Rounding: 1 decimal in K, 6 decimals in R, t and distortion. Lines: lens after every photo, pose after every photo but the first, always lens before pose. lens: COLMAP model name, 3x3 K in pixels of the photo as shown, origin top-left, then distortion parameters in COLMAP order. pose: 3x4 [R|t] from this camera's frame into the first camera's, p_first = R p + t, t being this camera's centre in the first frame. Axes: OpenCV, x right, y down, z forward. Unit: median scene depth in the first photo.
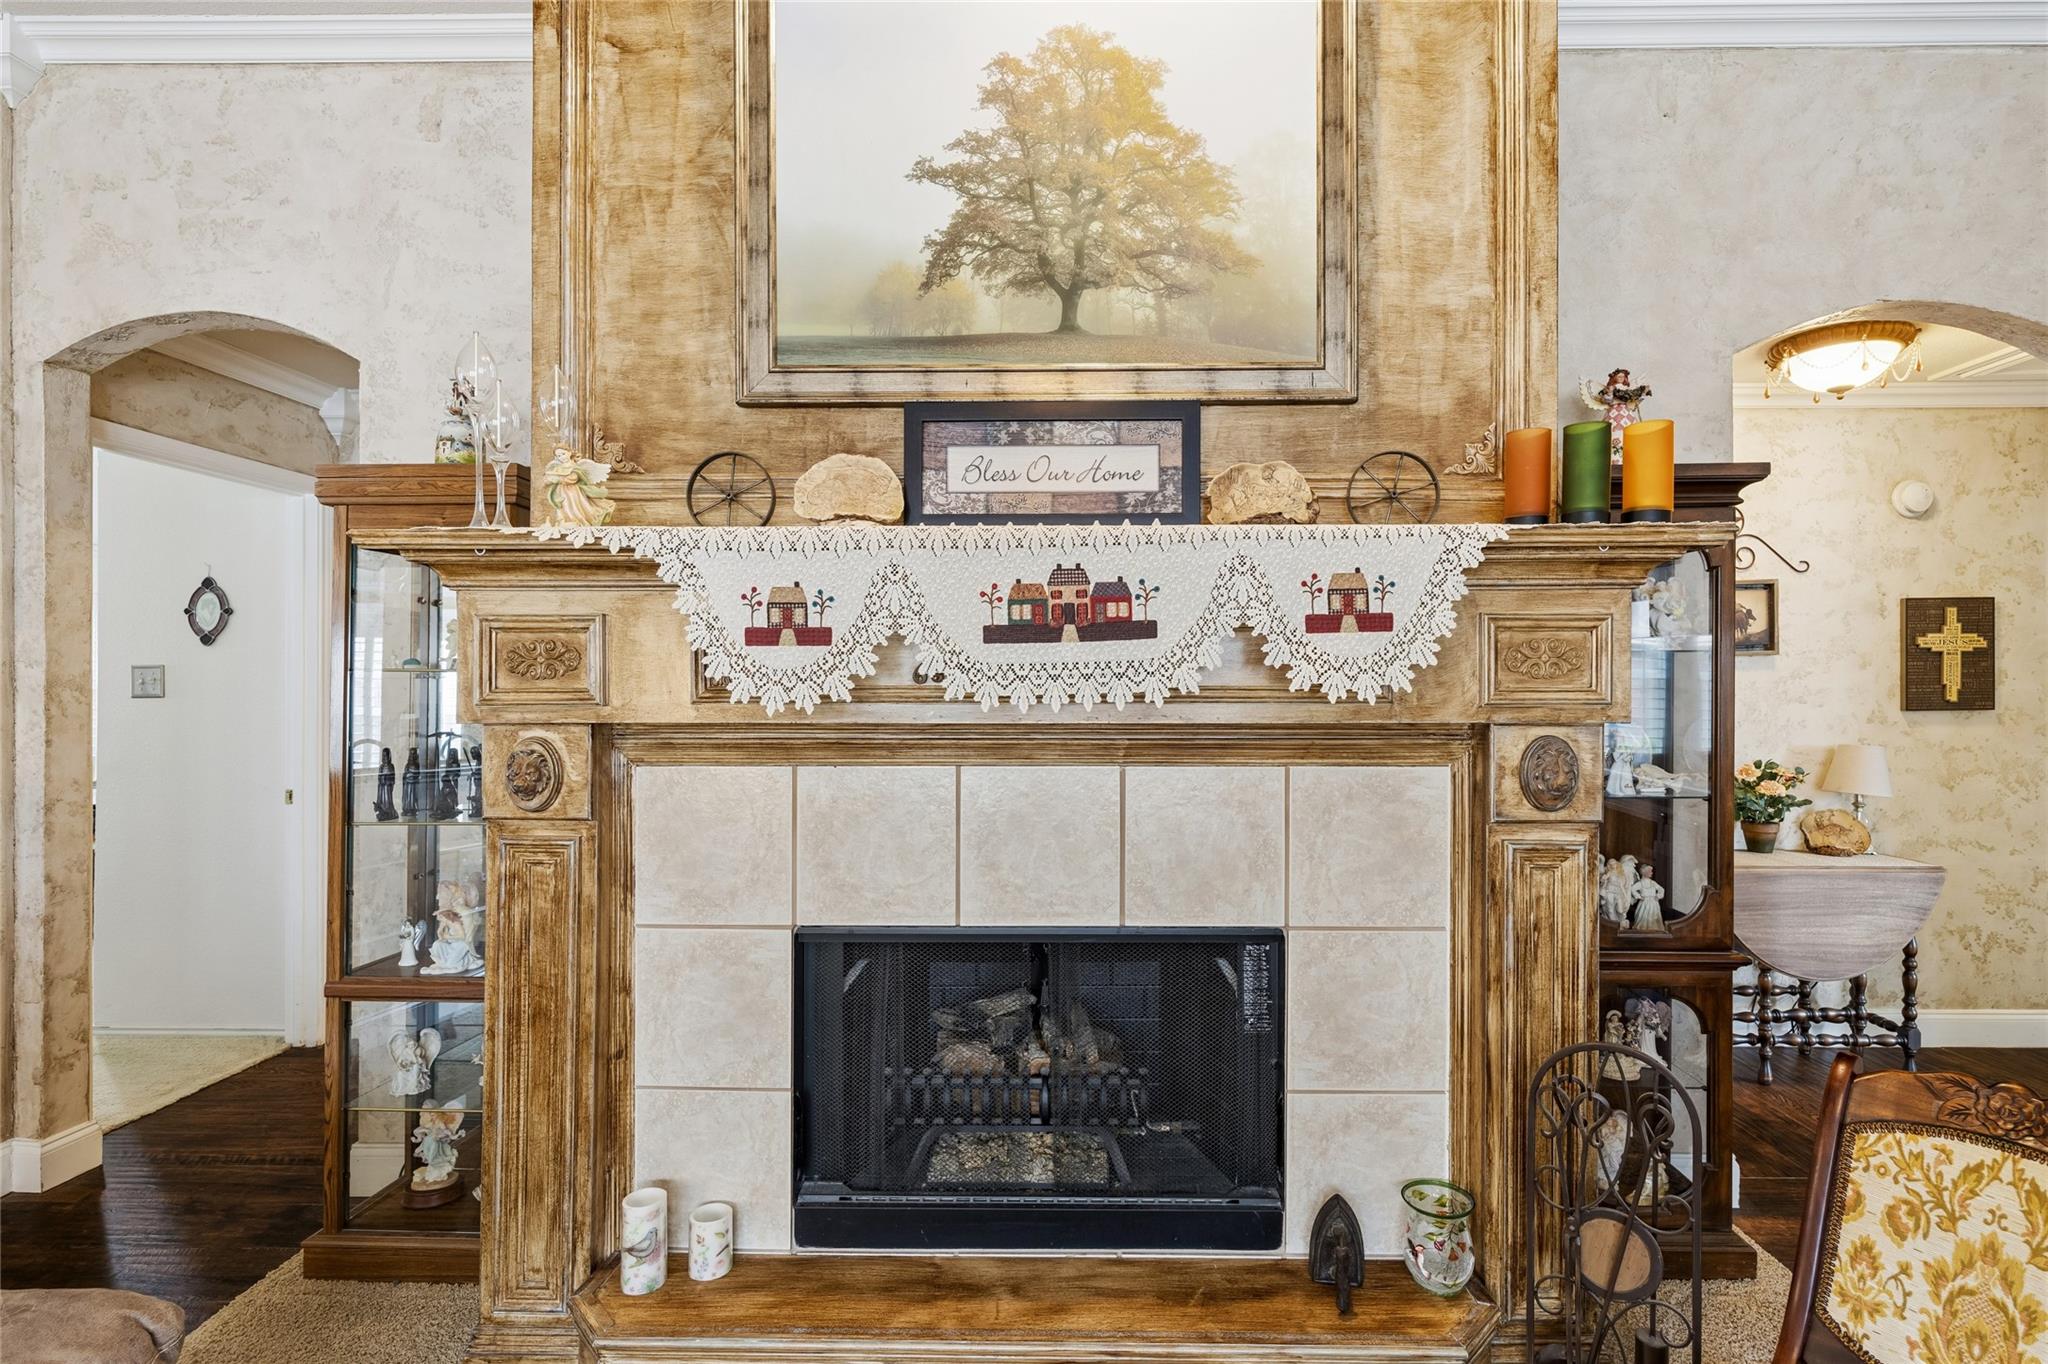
lens RADIAL K [[981.2, 0, 1069.5], [0, 981.2, 686.0], [0, 0, 1]] dist [-0.000390, 0.000145]
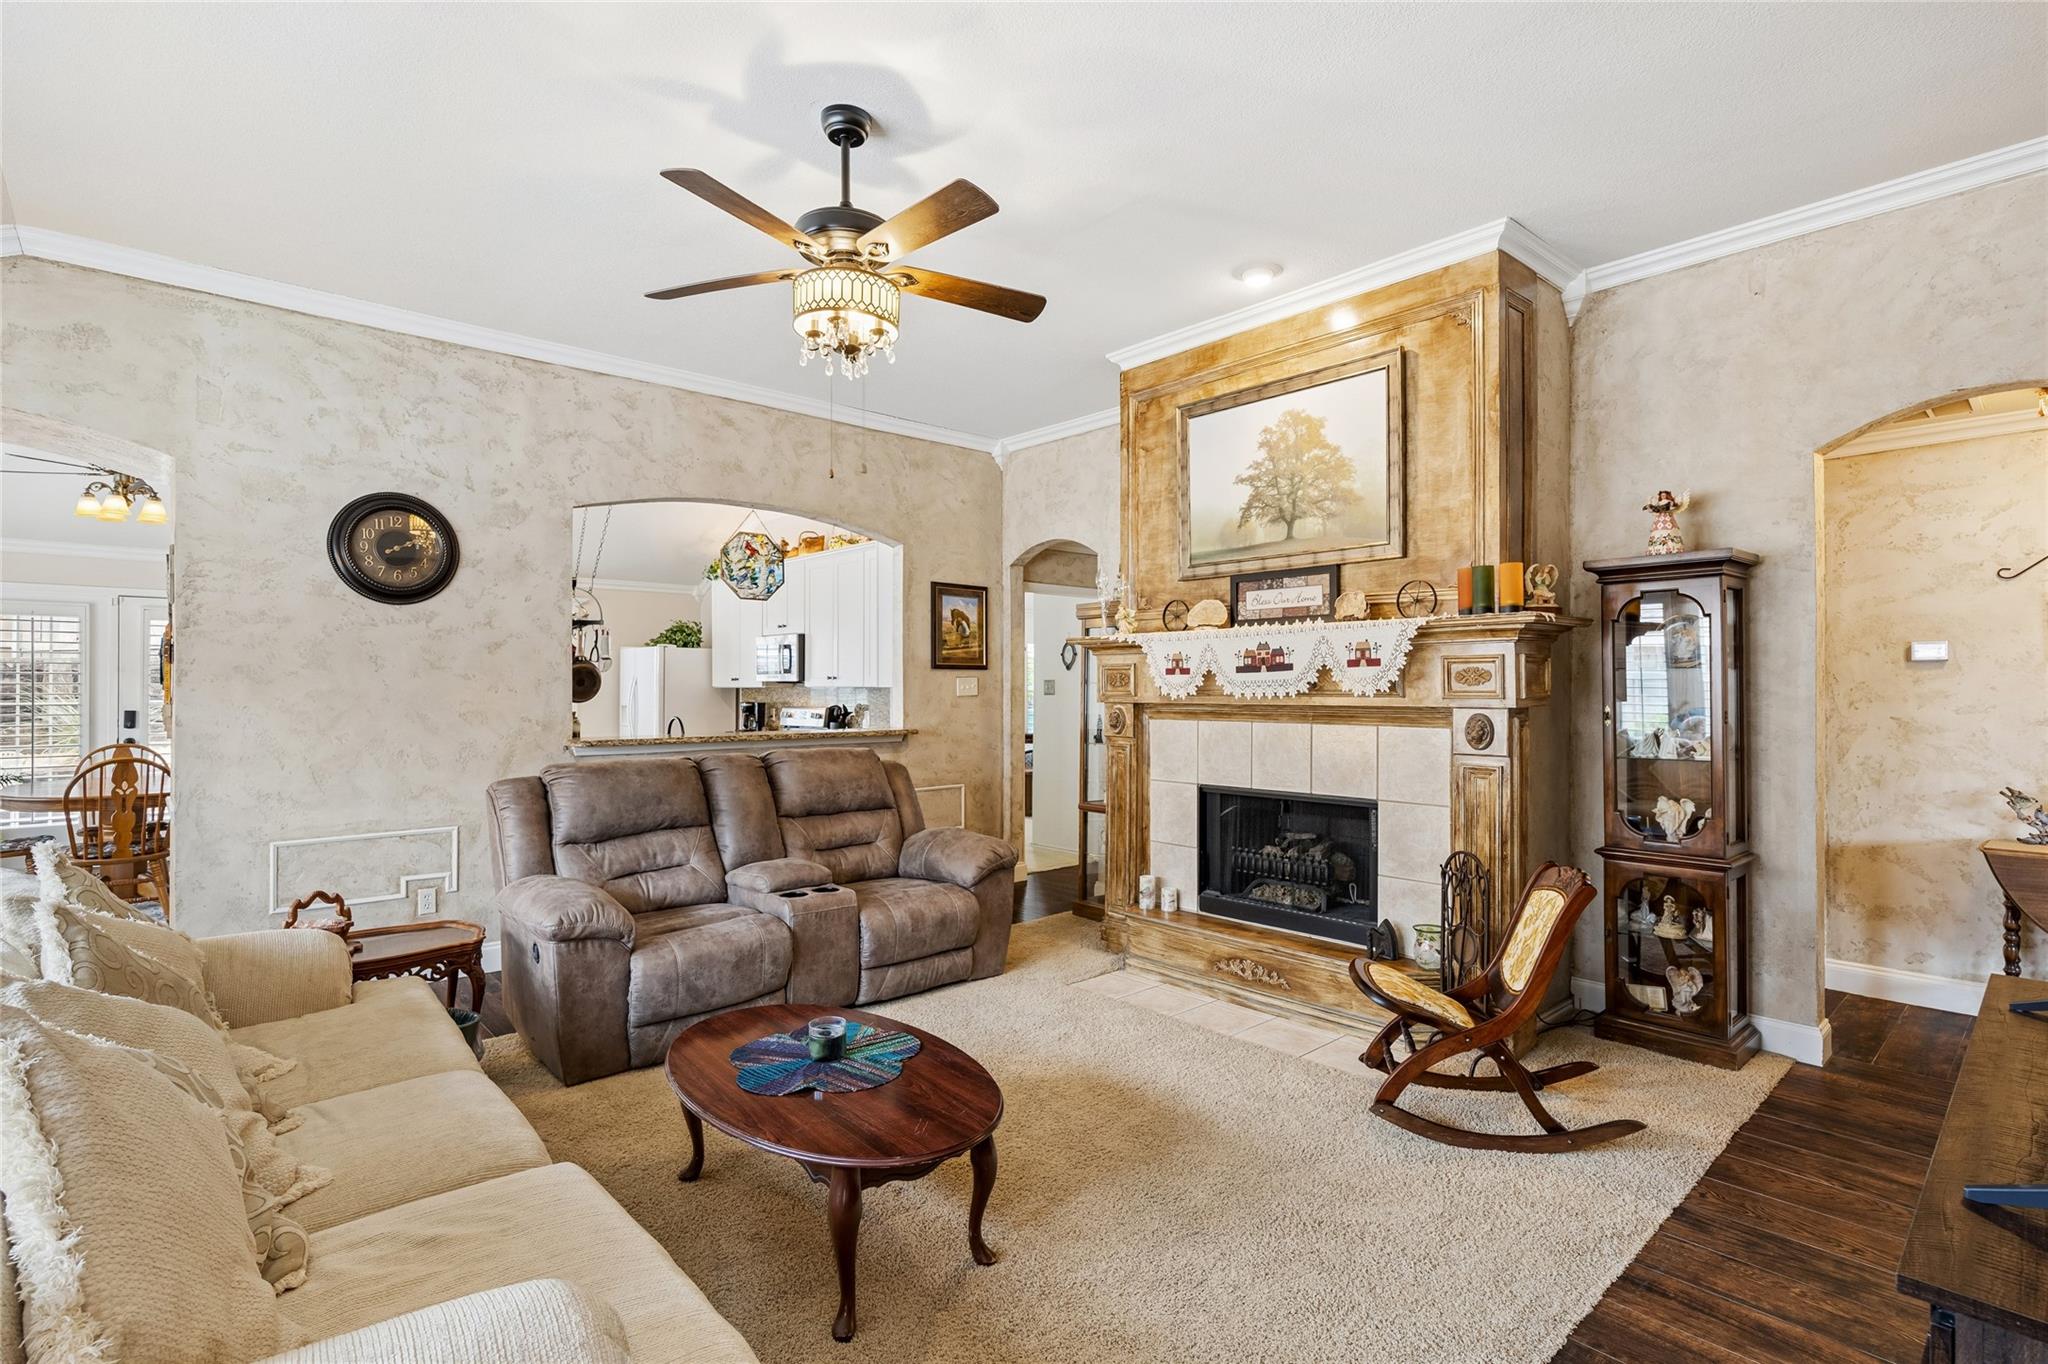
lens RADIAL K [[980.5, 0, 1035.5], [0, 980.5, 681.2], [0, 0, 1]] dist [0.000763, 0.000248]
pose [[0.682833, -0.005811, -0.730551, 1.297927], [0.000428, 0.999971, -0.007554, -0.002319], [0.730574, 0.004845, 0.682816, -1.049647]]
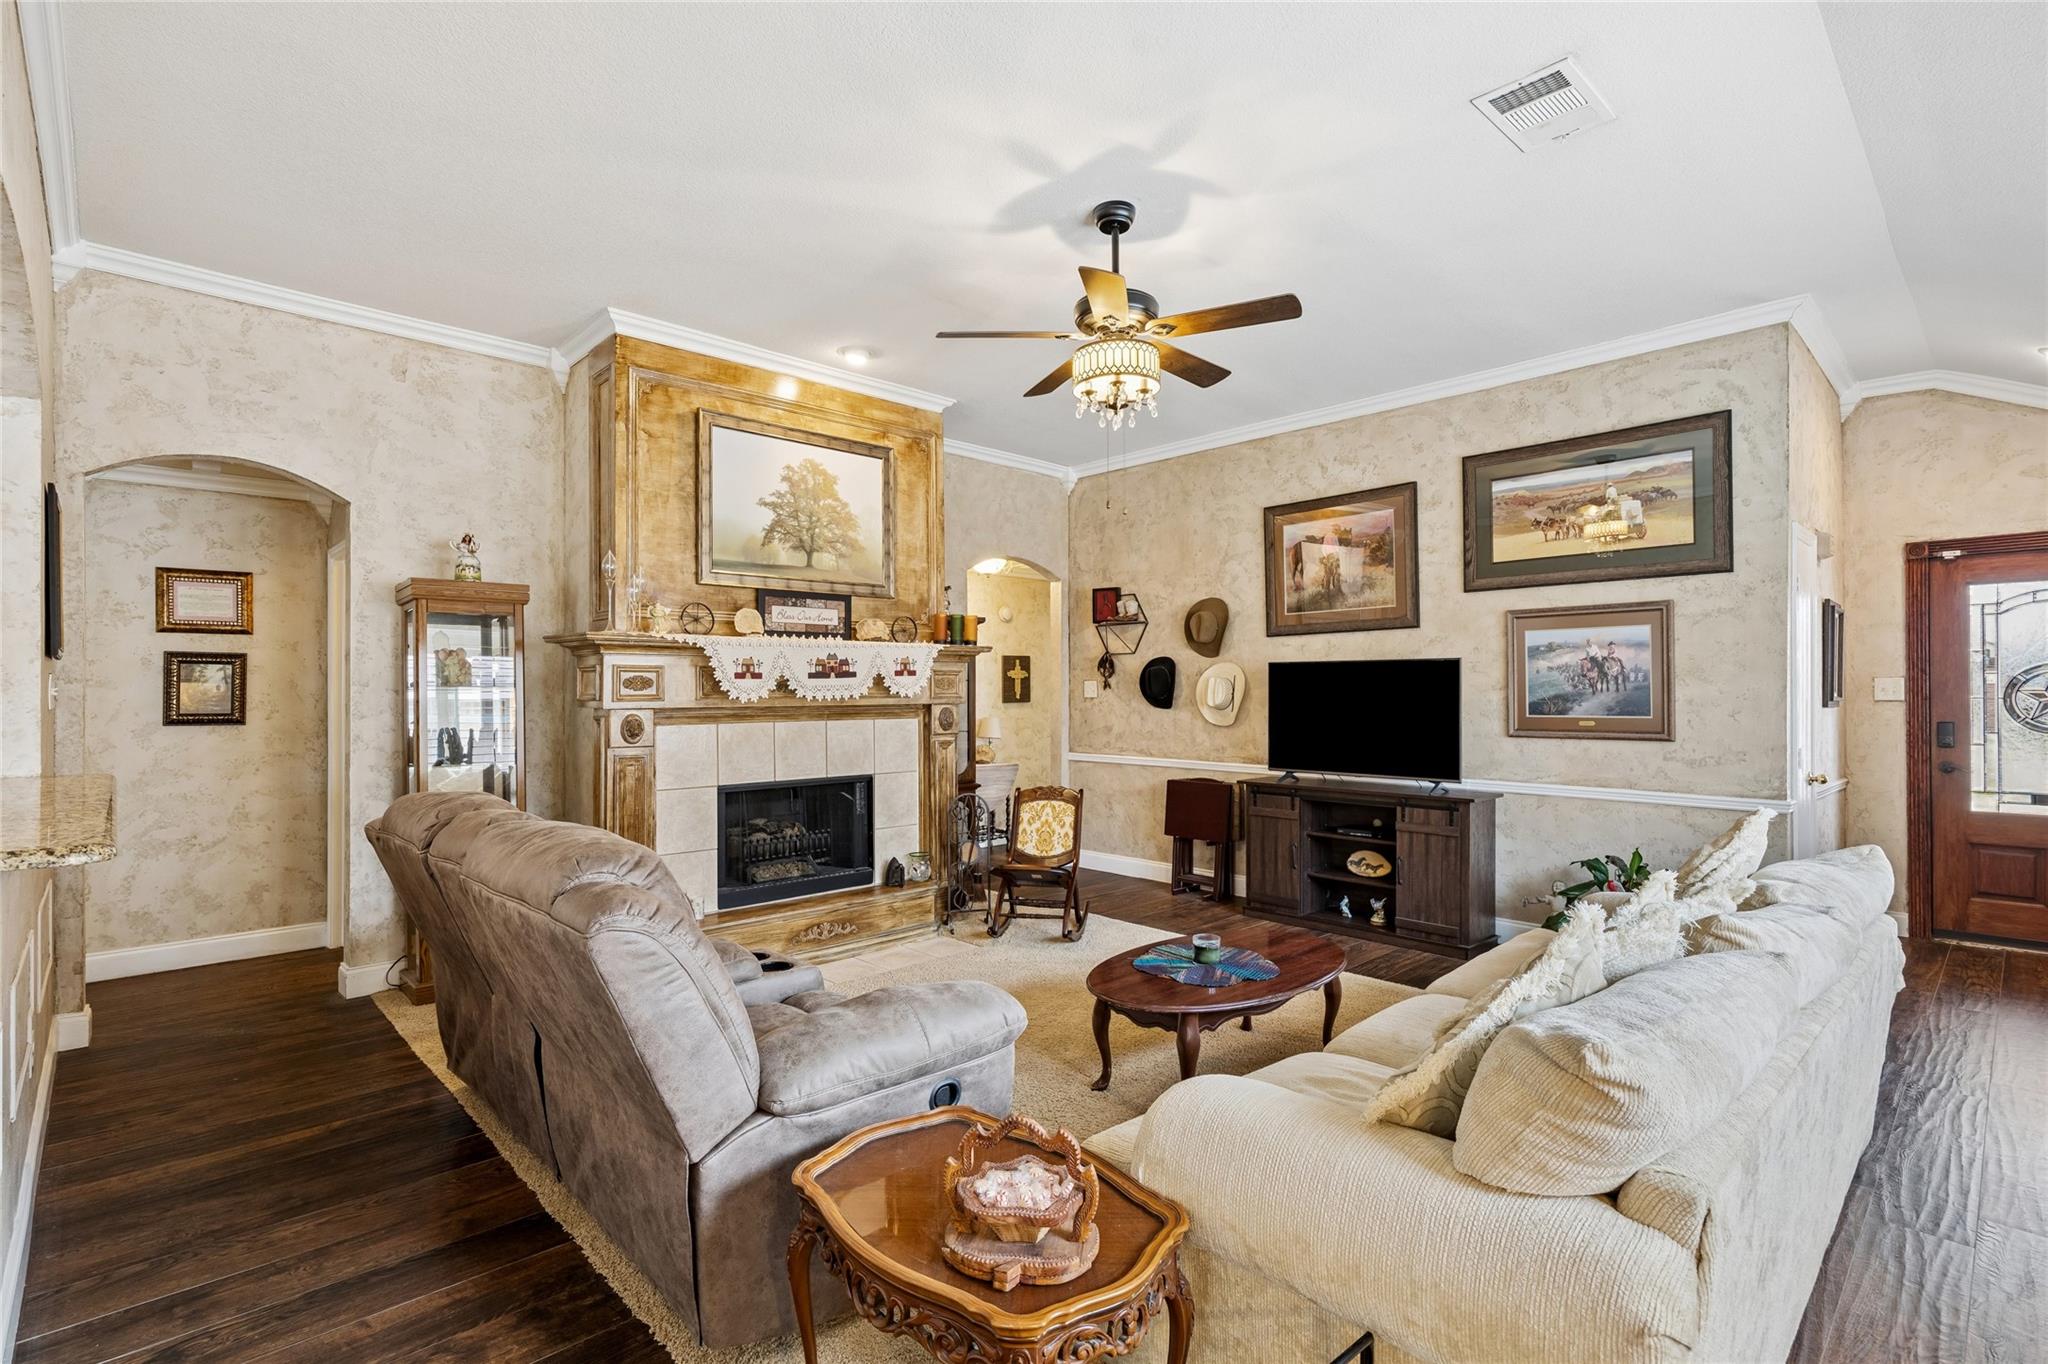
lens RADIAL K [[966.4, 0, 1018.0], [0, 966.4, 690.2], [0, 0, 1]] dist [0.001441, 0.000825]
pose [[0.716625, -0.002083, 0.697456, -1.503094], [0.006260, 0.999974, -0.003446, 0.005537], [-0.697431, 0.006835, 0.716620, -1.396595]]
